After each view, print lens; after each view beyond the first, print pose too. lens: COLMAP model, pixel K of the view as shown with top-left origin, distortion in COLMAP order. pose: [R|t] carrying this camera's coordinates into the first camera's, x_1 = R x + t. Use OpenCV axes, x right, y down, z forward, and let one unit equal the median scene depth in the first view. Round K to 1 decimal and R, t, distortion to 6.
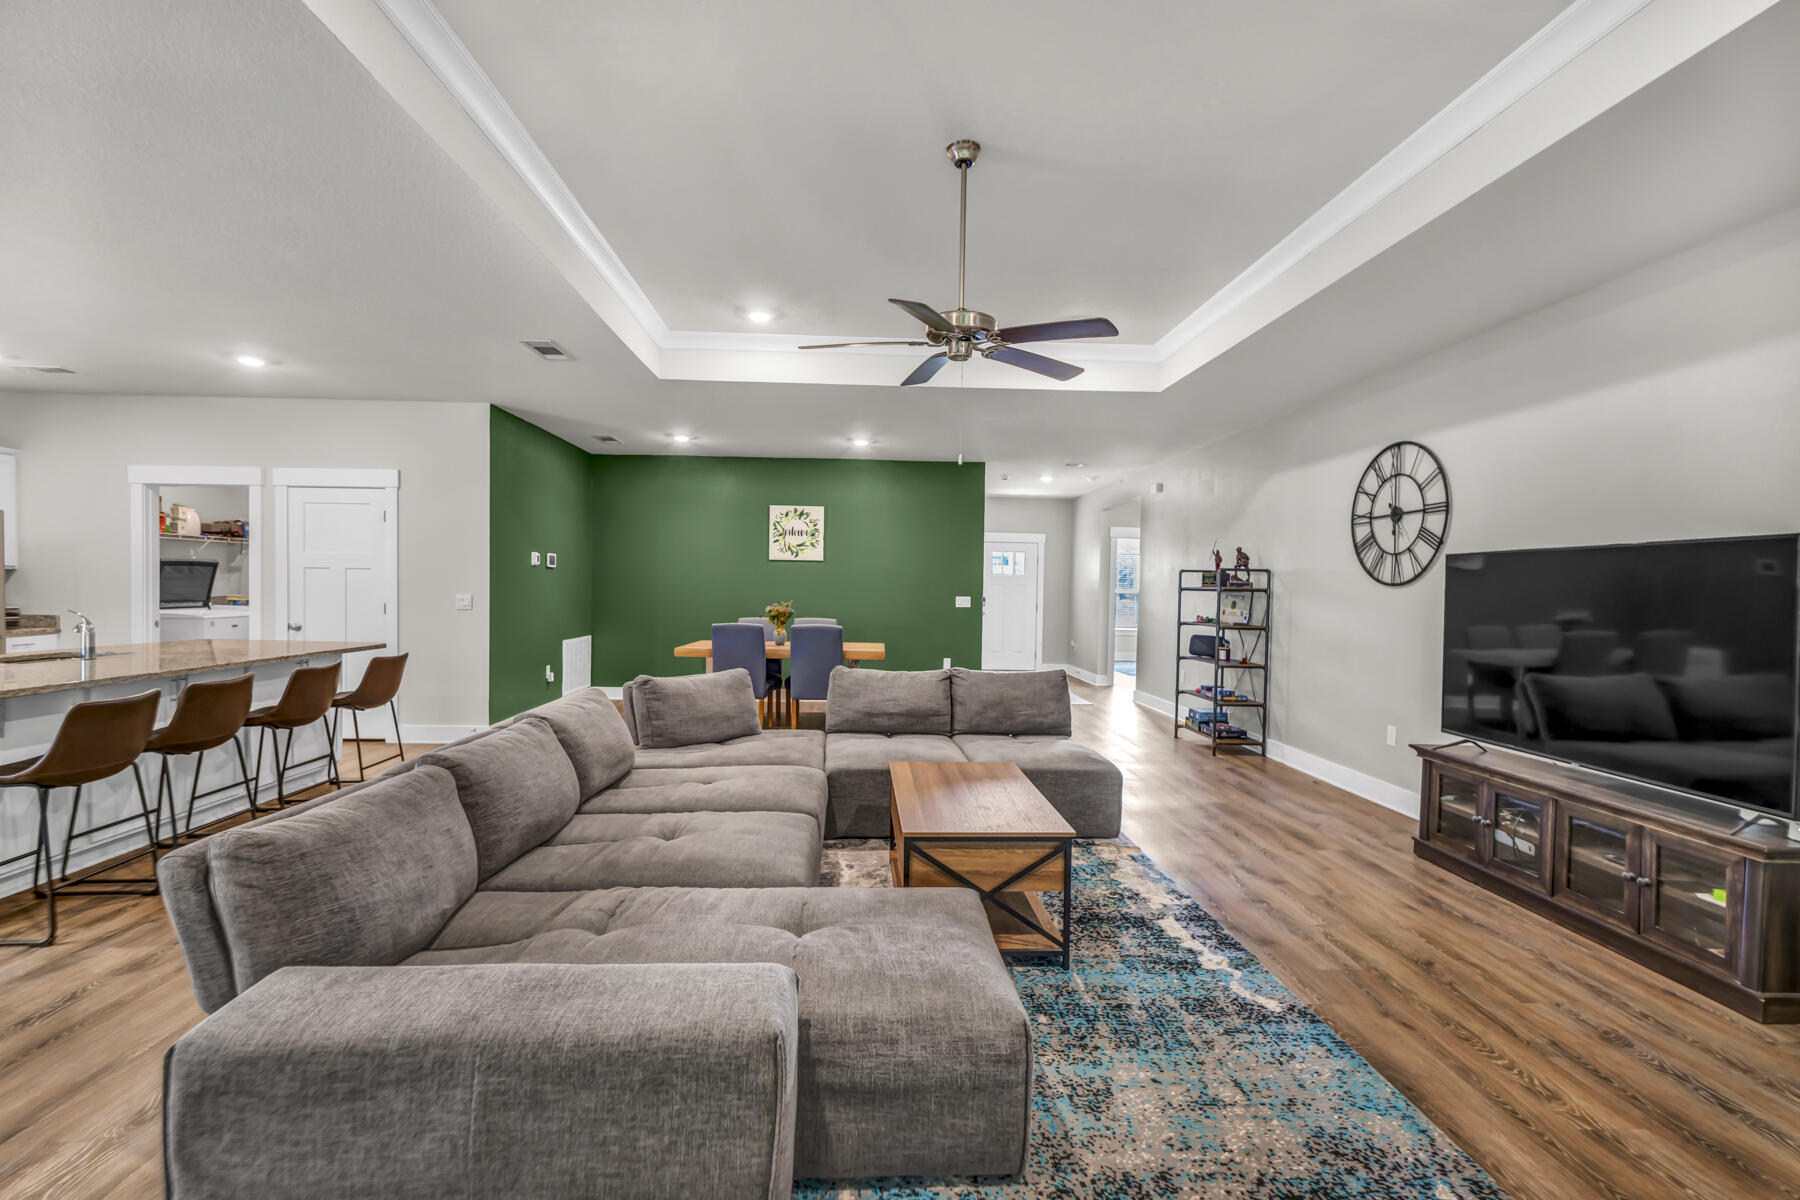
lens RADIAL K [[807.1, 0, 889.0], [0, 807.1, 601.5], [0, 0, 1]] dist [0.003215, -0.000596]
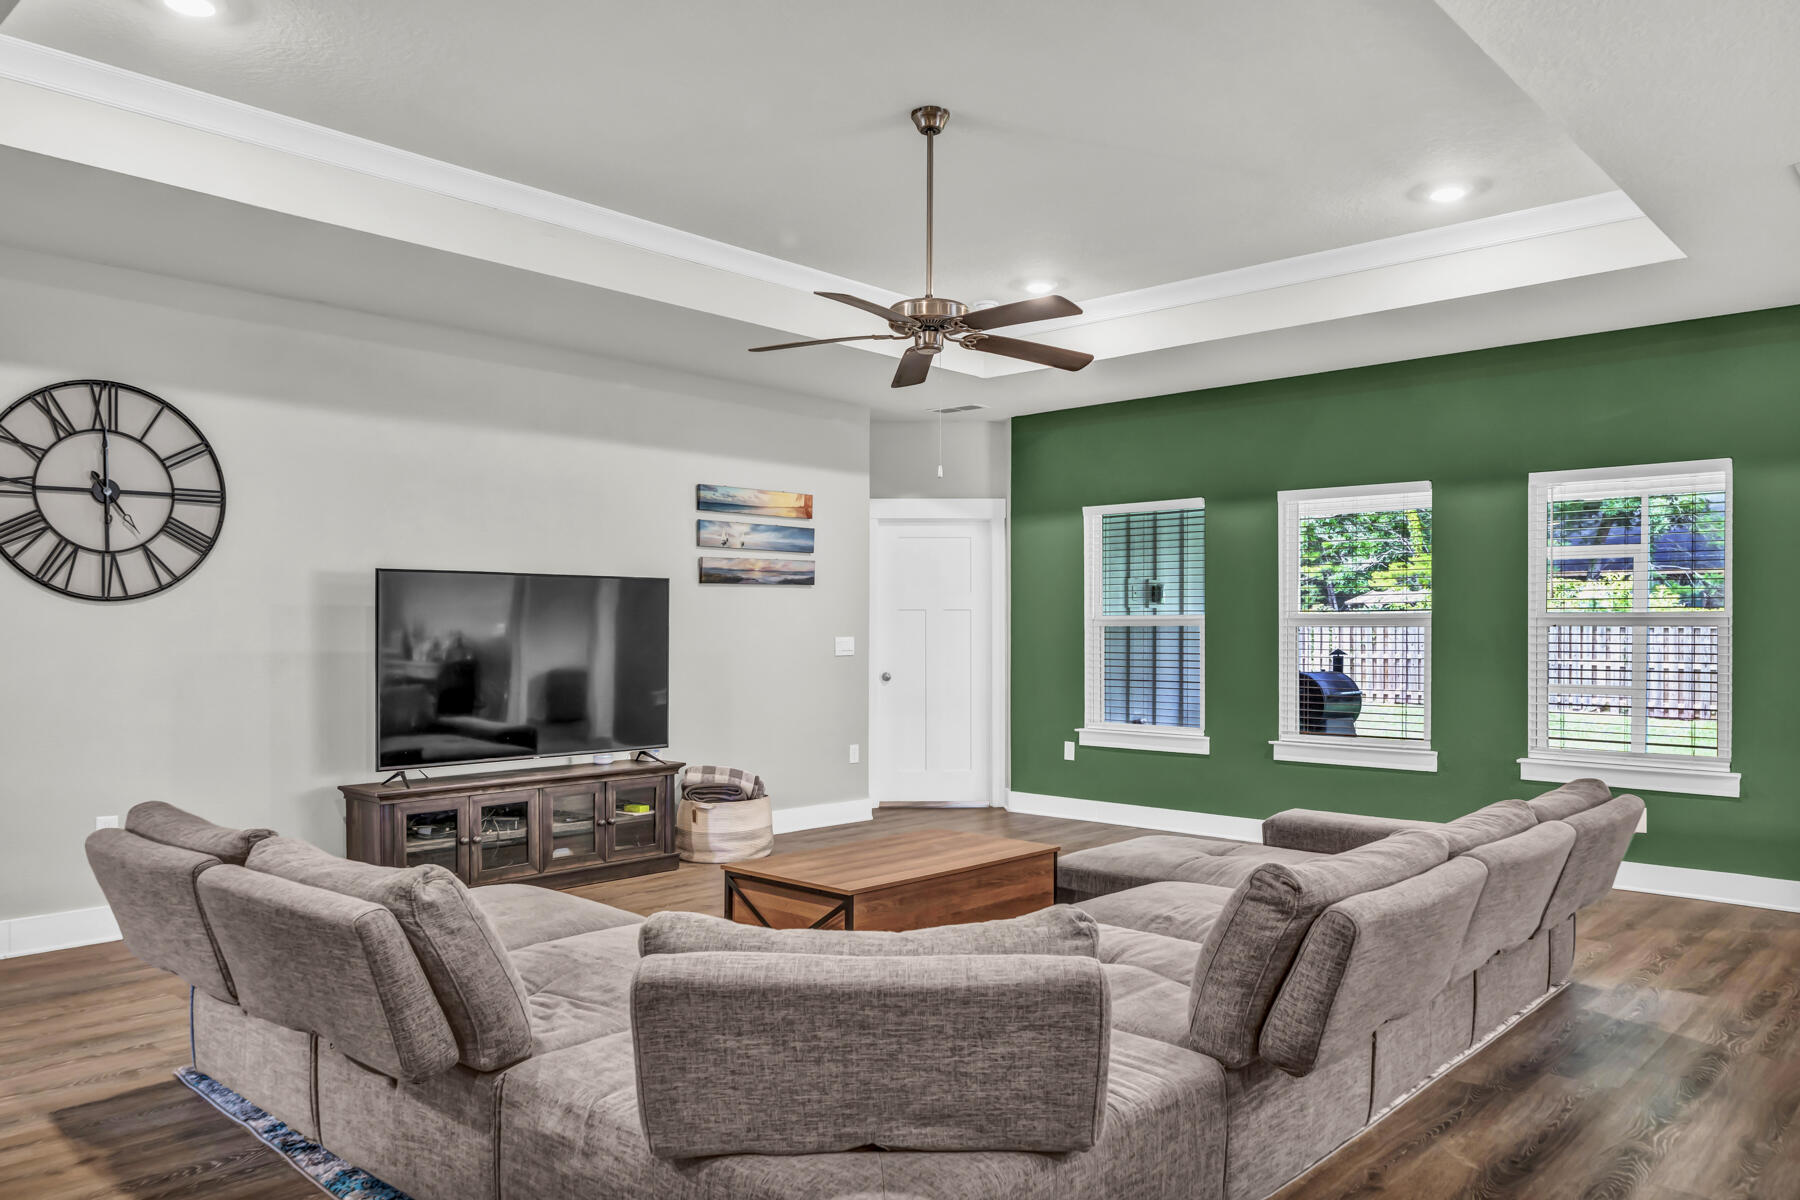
lens RADIAL K [[1257.7, 0, 890.6], [0, 1257.7, 634.0], [0, 0, 1]] dist [0.003249, 0.003885]
pose [[-0.703533, -0.020650, 0.710362, -0.564397], [0.000067, 0.999576, 0.029124, -0.022750], [-0.710662, 0.020538, -0.703233, 1.313806]]
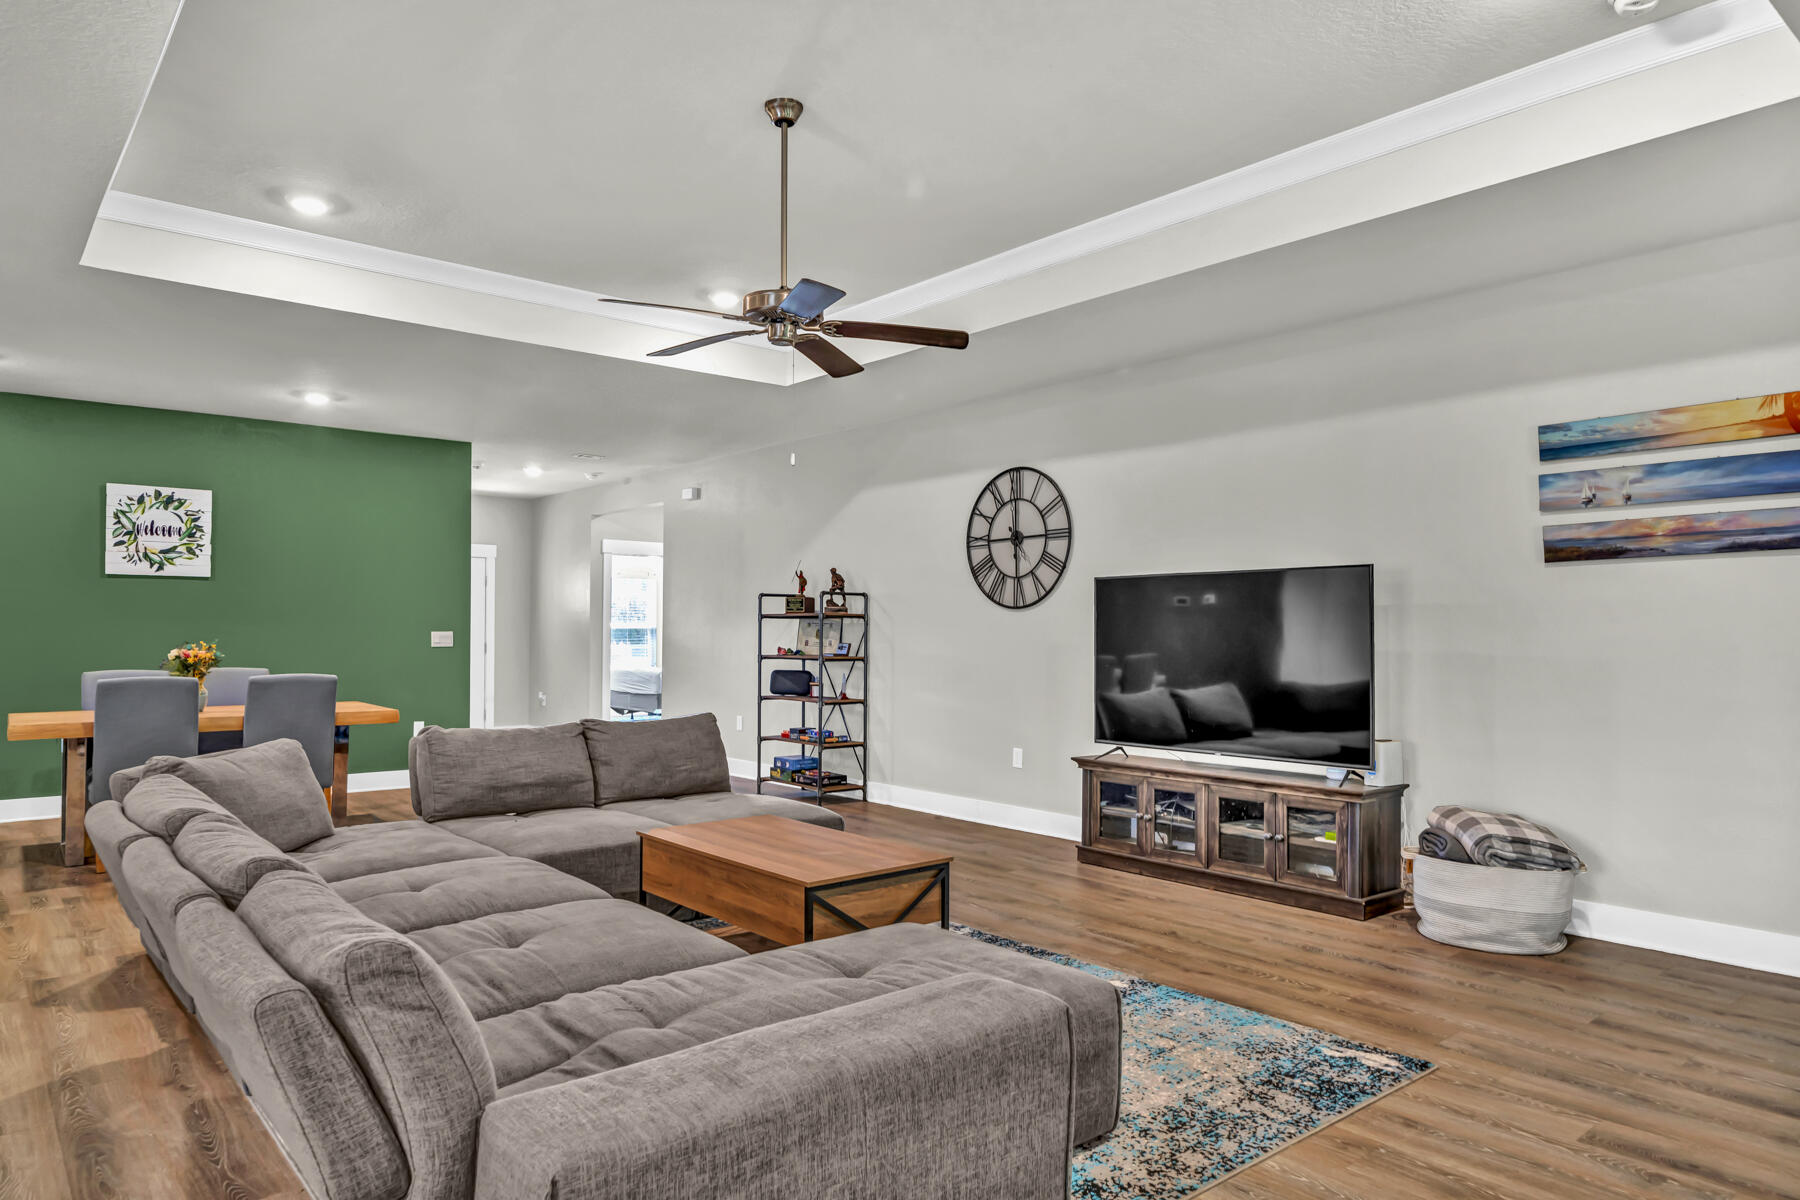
lens RADIAL K [[1127.7, 0, 889.6], [0, 1127.7, 618.4], [0, 0, 1]] dist [0.005360, 0.000031]
pose [[0.791121, -0.007722, 0.611610, -0.375683], [0.021666, 0.999647, -0.015405, 0.011368], [-0.611275, 0.025439, 0.791009, -0.017595]]
